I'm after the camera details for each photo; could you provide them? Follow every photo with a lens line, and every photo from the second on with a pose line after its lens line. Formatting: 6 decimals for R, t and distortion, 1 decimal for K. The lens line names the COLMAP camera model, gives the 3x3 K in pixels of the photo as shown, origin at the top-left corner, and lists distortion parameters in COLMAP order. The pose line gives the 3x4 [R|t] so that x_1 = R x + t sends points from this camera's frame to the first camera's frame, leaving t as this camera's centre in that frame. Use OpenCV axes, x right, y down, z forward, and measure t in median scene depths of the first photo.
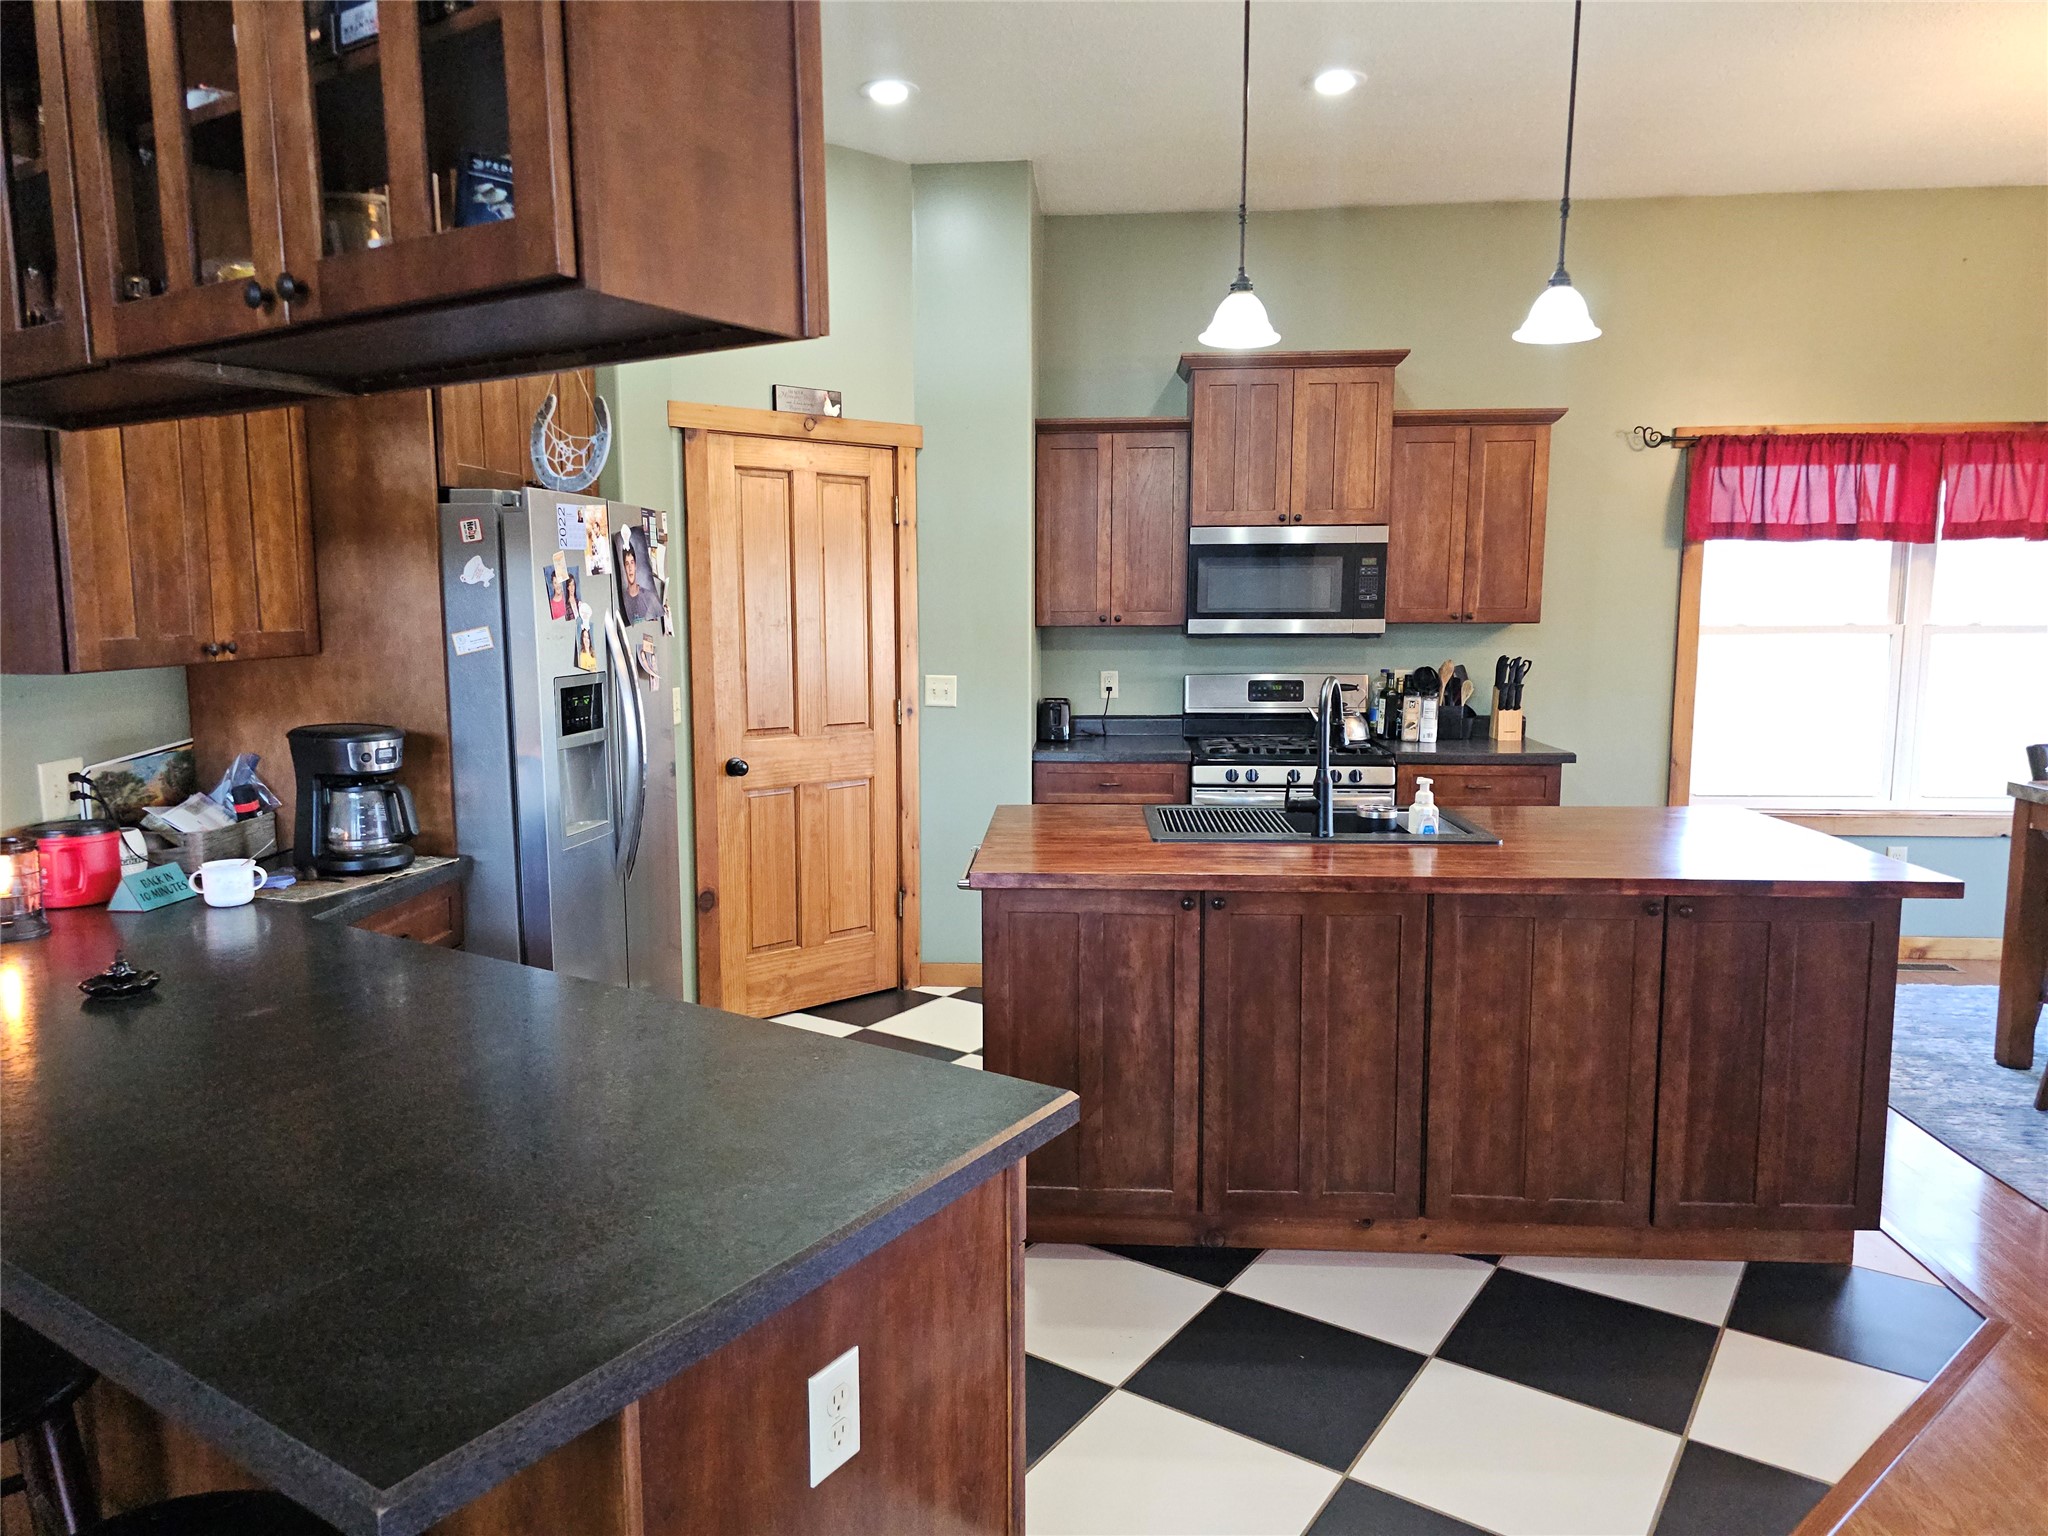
lens RADIAL K [[1373.4, 0, 1000.9], [0, 1373.4, 774.5], [0, 0, 1]] dist [0.051027, -0.041904]
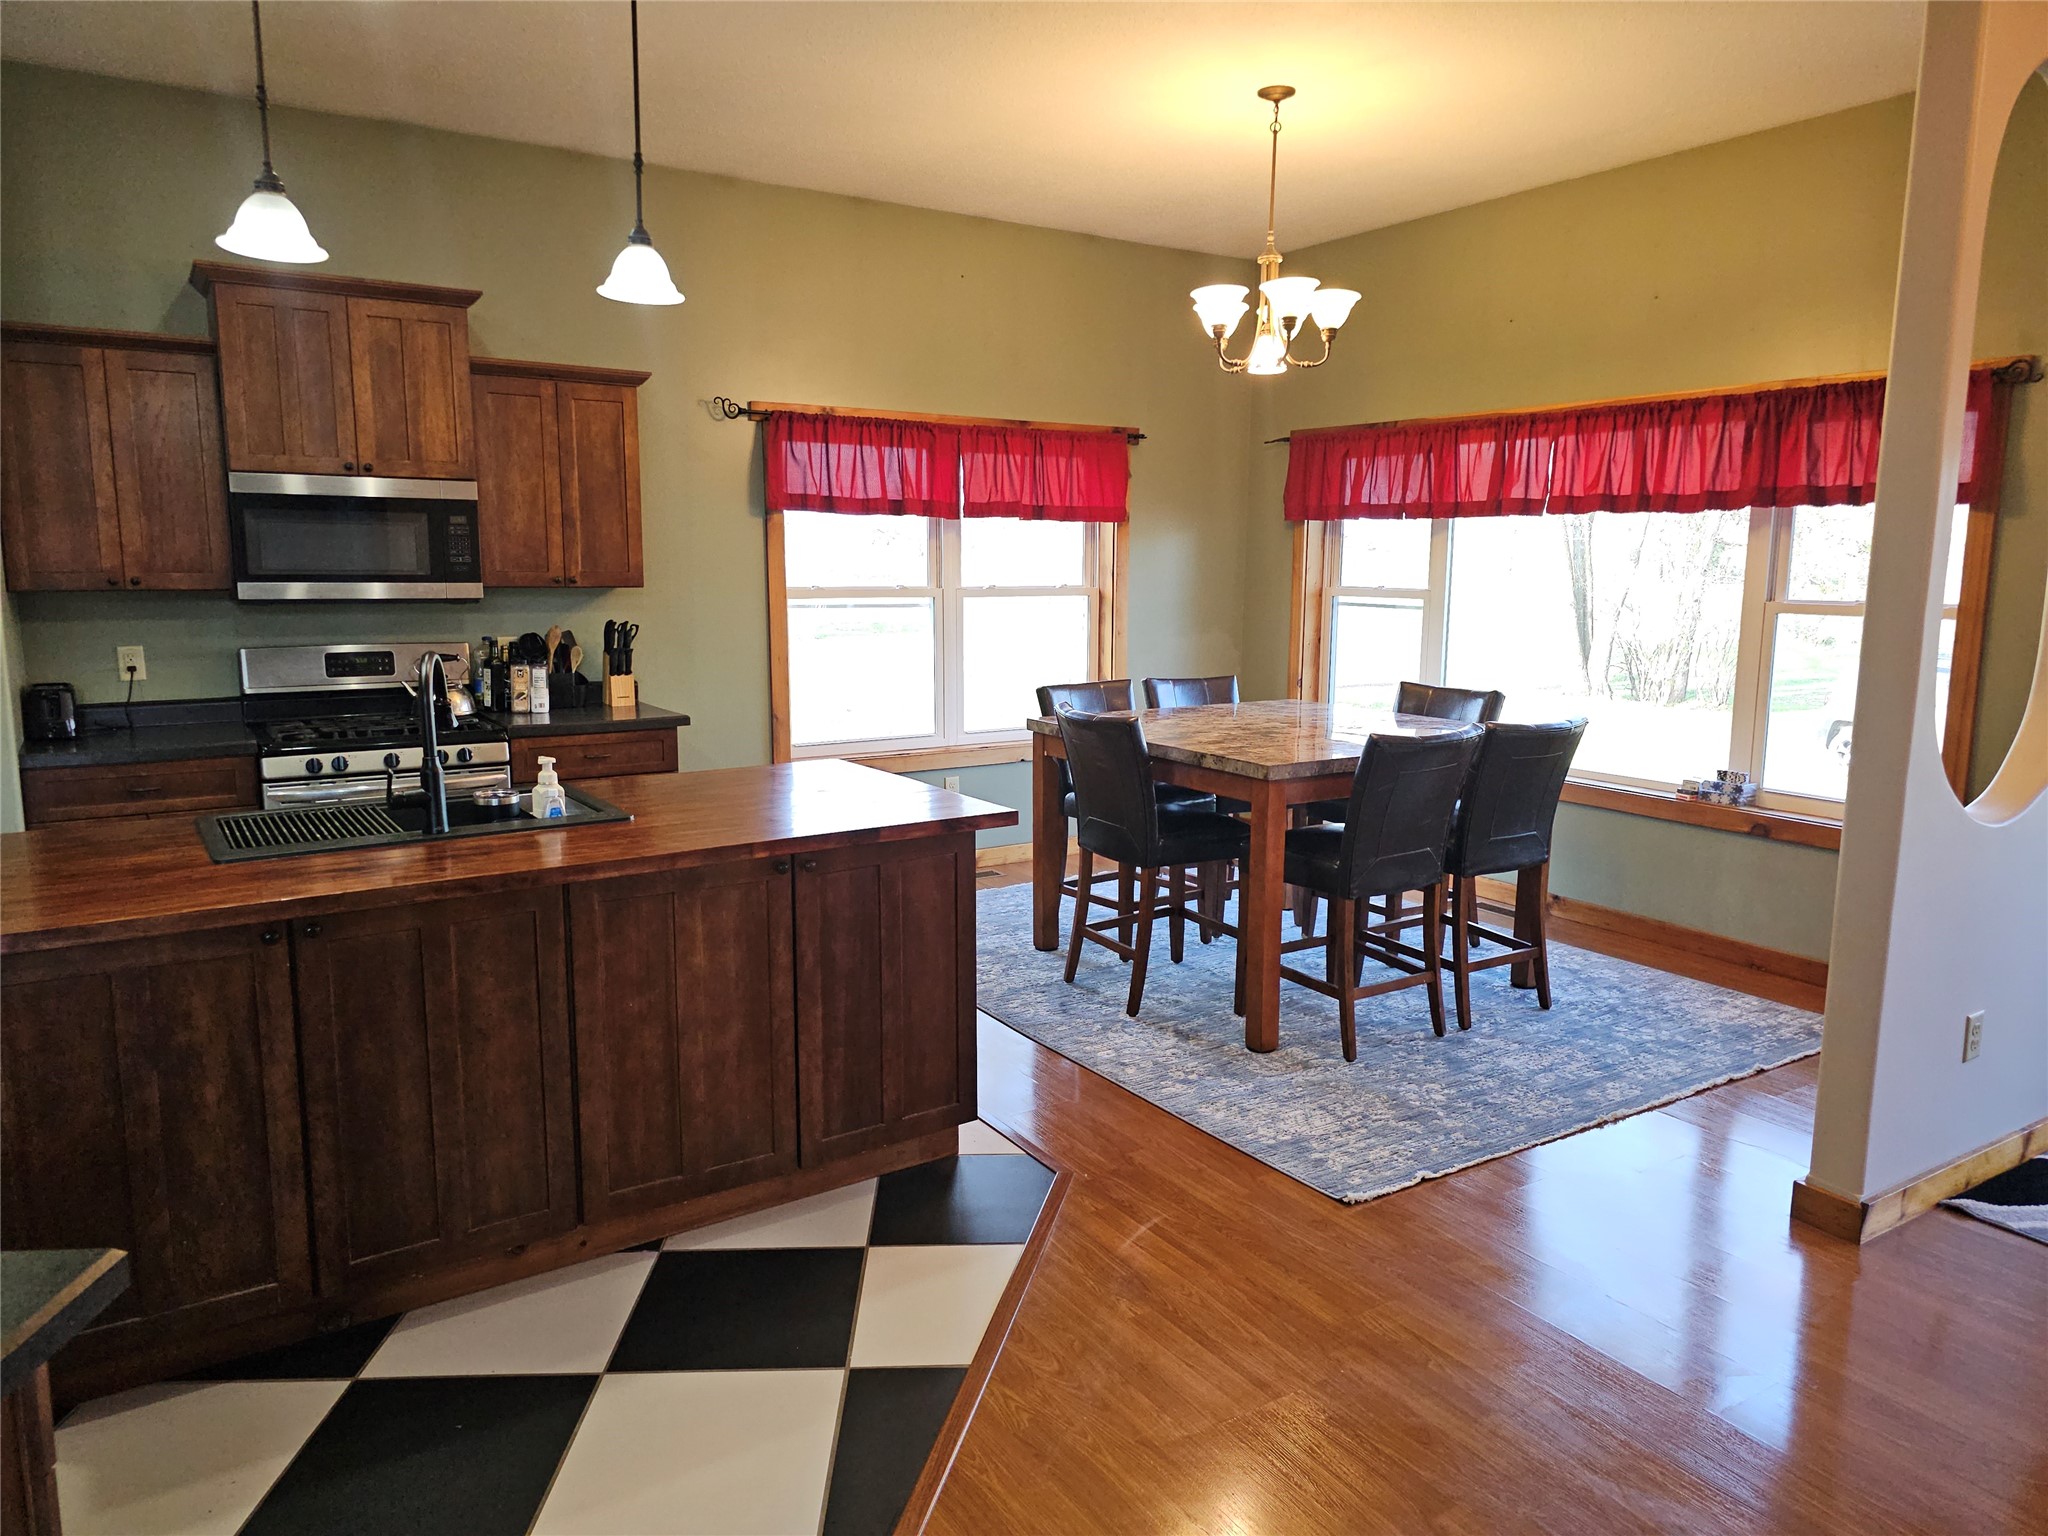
lens RADIAL K [[1373.4, 0, 1035.4], [0, 1373.4, 757.8], [0, 0, 1]] dist [0.051027, -0.041904]
pose [[0.794503, -0.080766, 0.601865, 0.006897], [0.069940, 0.996691, 0.041423, -0.011448], [-0.603219, 0.009183, 0.797523, 0.050331]]
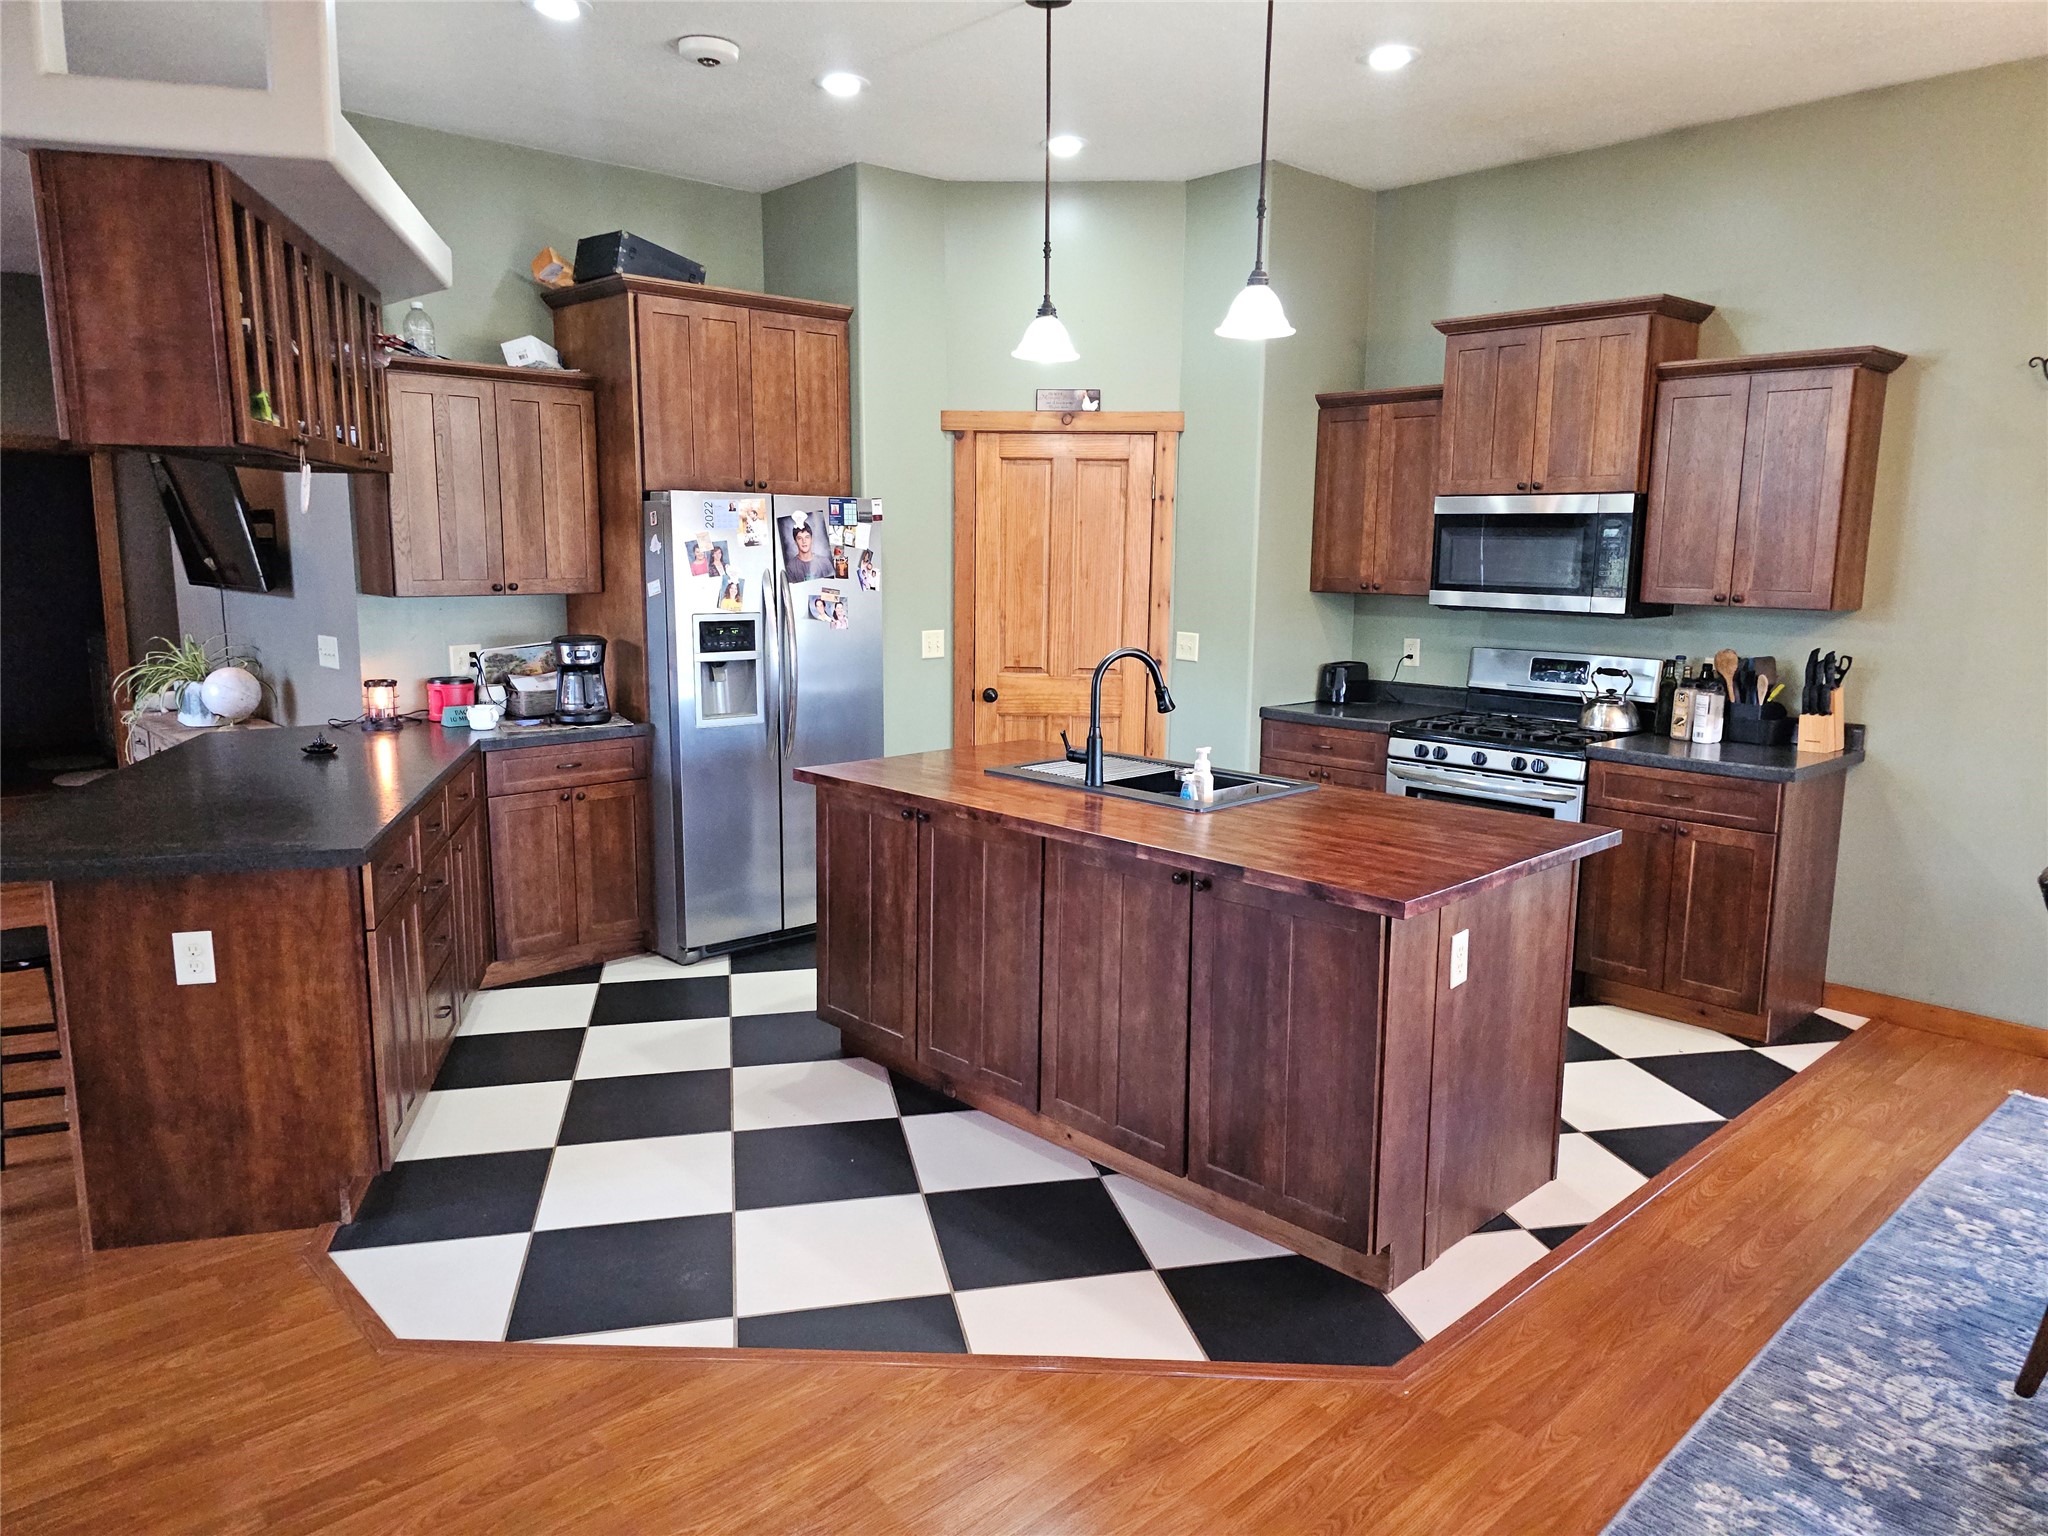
lens RADIAL K [[1373.4, 0, 1037.6], [0, 1373.4, 764.9], [0, 0, 1]] dist [0.051027, -0.041904]
pose [[0.732989, 0.120221, -0.669533, 0.855006], [-0.099142, 0.992629, 0.069698, -0.041540], [0.672977, 0.015291, 0.739505, 0.111252]]
